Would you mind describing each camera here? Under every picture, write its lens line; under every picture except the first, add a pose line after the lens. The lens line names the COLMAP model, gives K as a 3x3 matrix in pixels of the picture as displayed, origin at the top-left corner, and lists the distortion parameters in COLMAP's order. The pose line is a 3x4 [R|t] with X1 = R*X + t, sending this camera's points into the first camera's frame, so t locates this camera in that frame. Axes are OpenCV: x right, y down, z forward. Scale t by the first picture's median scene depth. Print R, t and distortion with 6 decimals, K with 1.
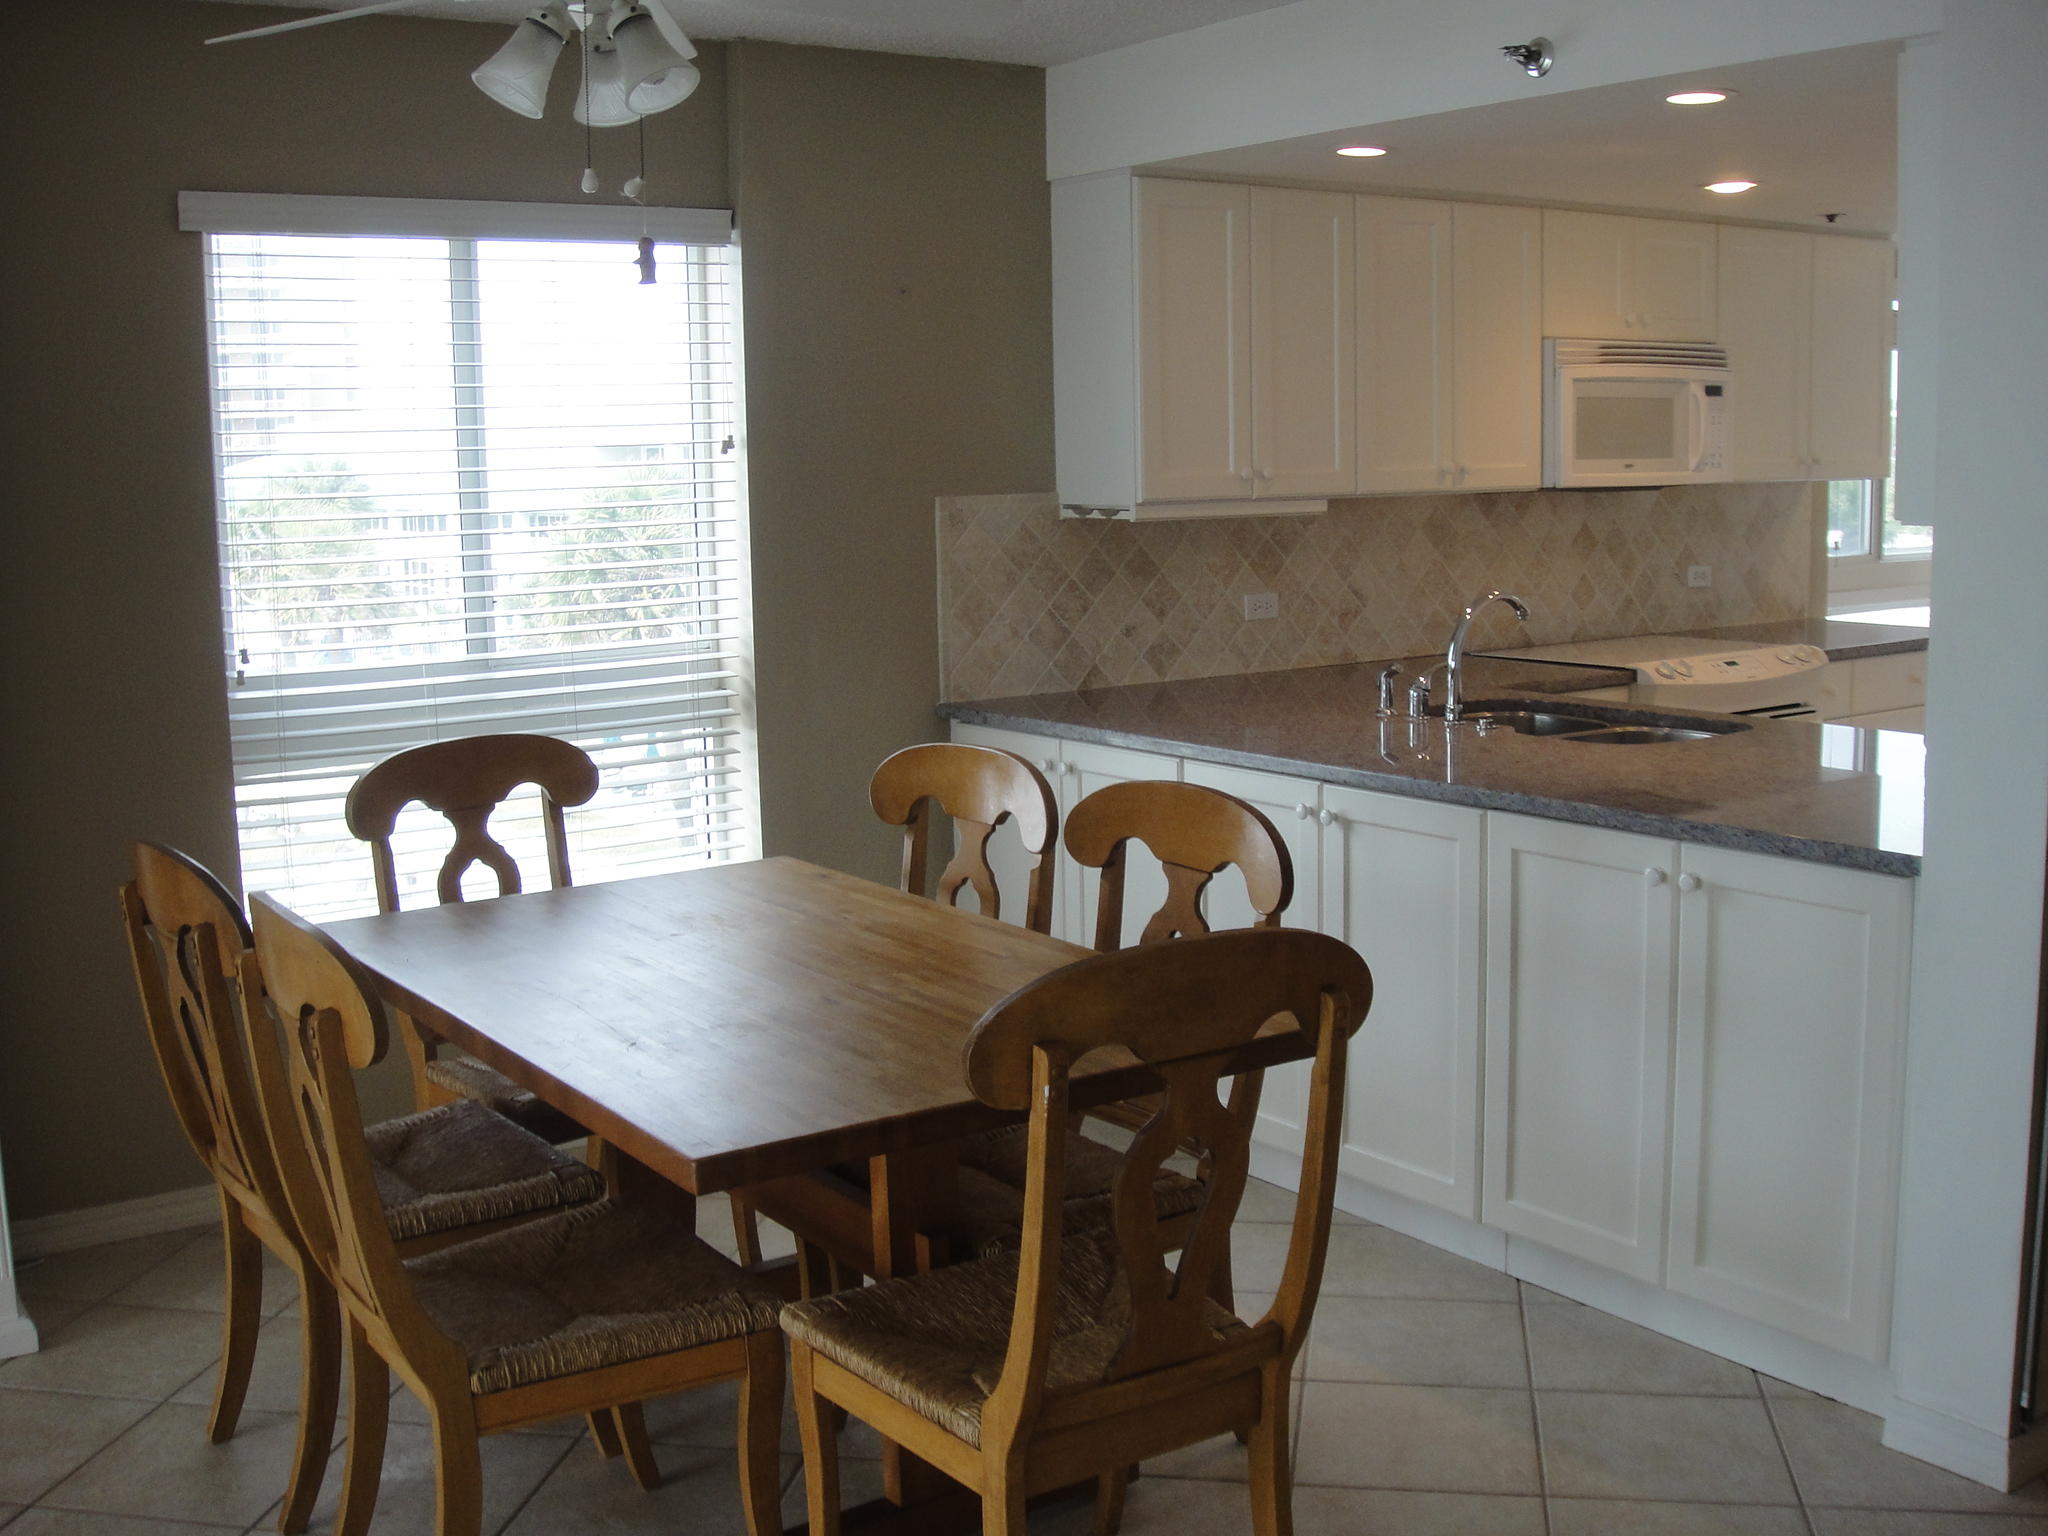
lens RADIAL K [[2183.1, 0, 1025.7], [0, 2183.1, 752.0], [0, 0, 1]] dist [-0.135797, 0.000000]
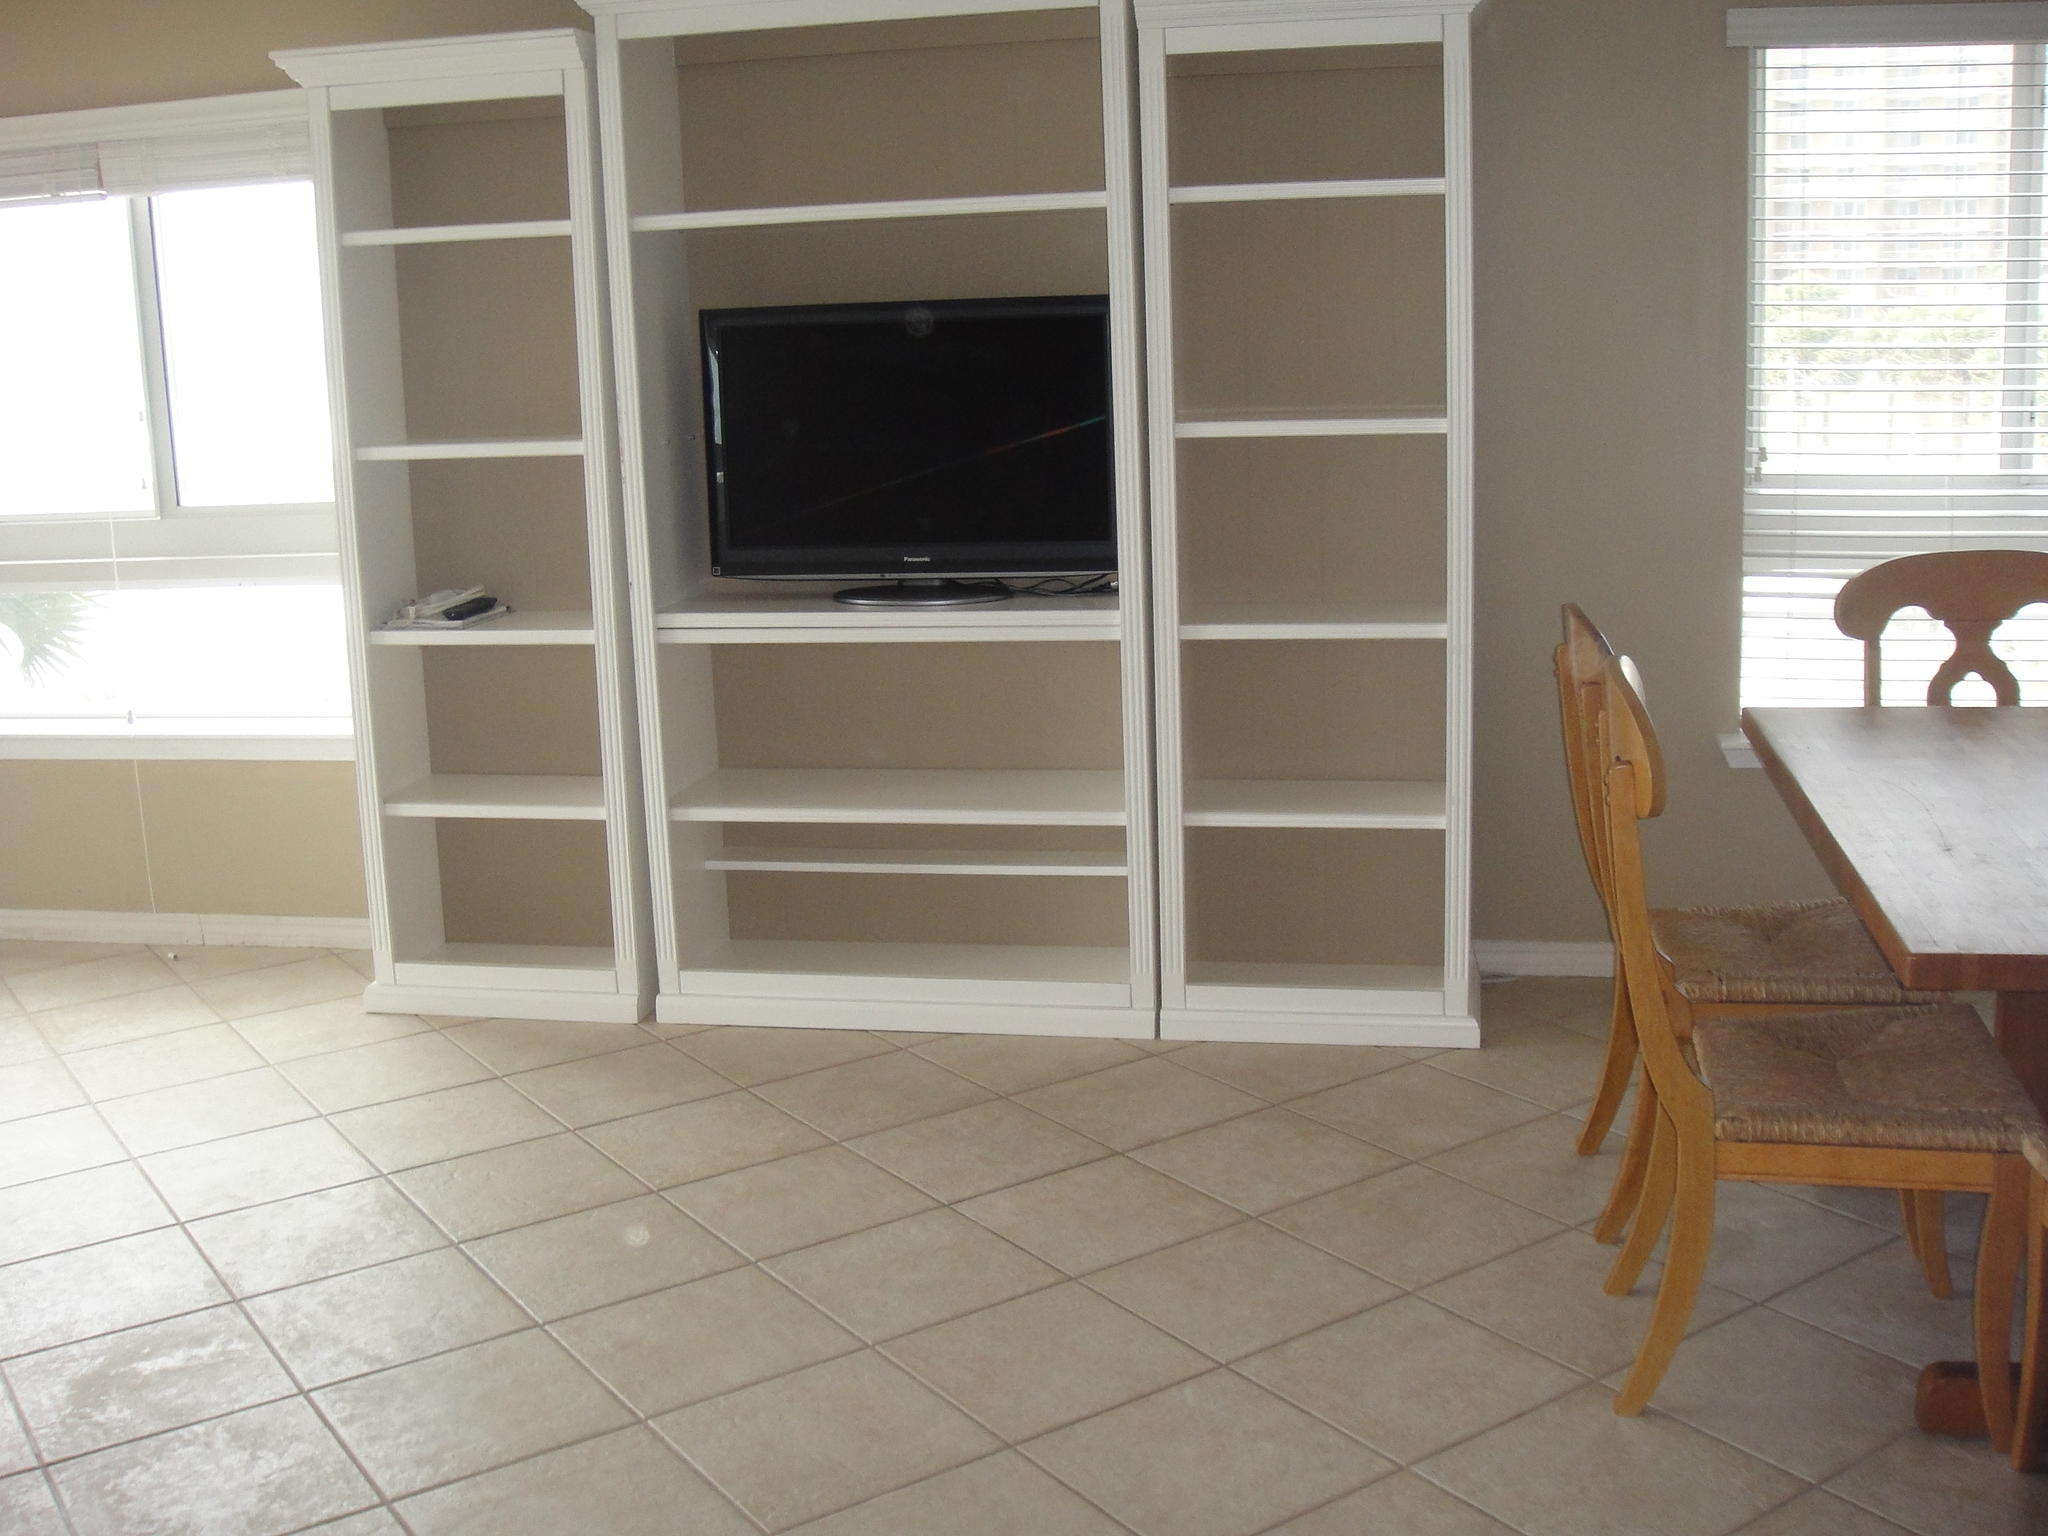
lens RADIAL K [[2183.1, 0, 1013.2], [0, 2183.1, 781.9], [0, 0, 1]] dist [-0.135797, 0.000000]
pose [[0.688387, 0.147373, -0.710214, 0.150968], [-0.076242, 0.988419, 0.131203, 0.004693], [0.721325, -0.036171, 0.691651, 0.001242]]
